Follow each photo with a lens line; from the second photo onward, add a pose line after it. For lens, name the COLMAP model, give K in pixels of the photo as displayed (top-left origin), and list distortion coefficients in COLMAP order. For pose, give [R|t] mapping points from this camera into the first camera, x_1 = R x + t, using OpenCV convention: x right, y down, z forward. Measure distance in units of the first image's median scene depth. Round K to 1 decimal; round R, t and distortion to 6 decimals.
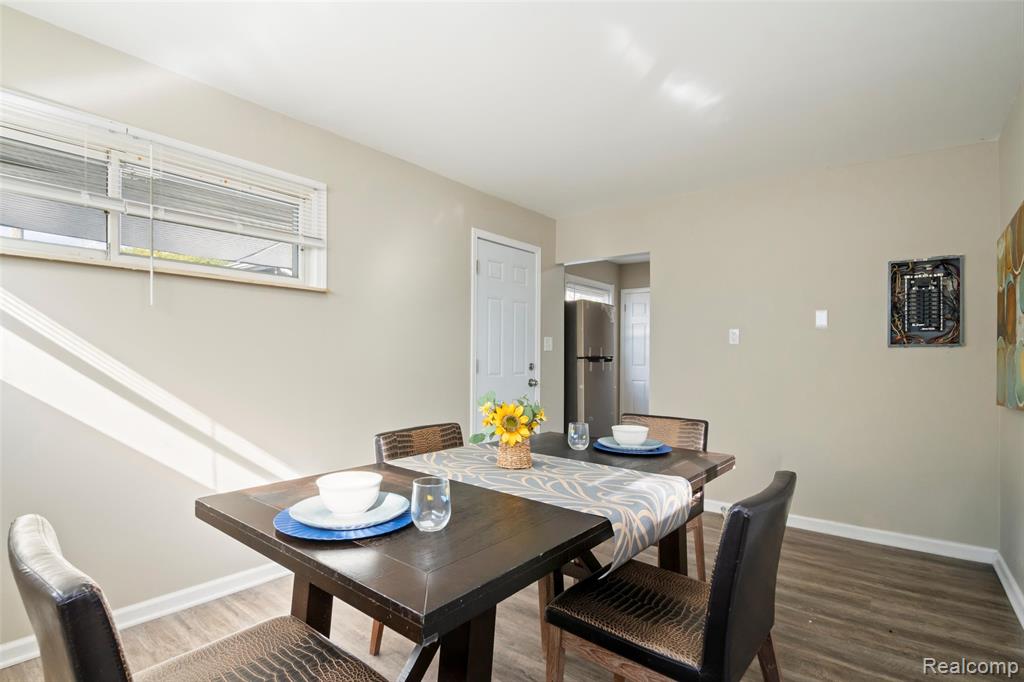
lens RADIAL K [[499.4, 0, 507.7], [0, 499.4, 349.3], [0, 0, 1]] dist [-0.014858, -0.000360]
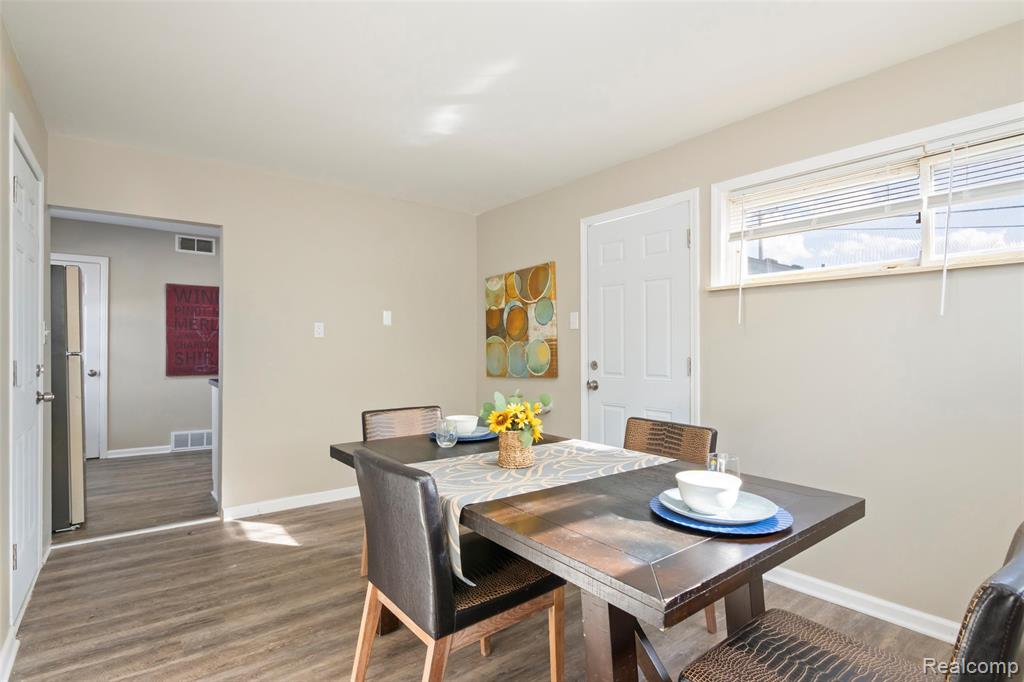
lens RADIAL K [[499.4, 0, 508.2], [0, 499.4, 341.5], [0, 0, 1]] dist [-0.014858, -0.000360]
pose [[0.236447, 0.002527, 0.971641, -0.822885], [-0.008368, 0.999965, -0.000565, -0.008735], [-0.971608, -0.007997, 0.236460, 0.680941]]
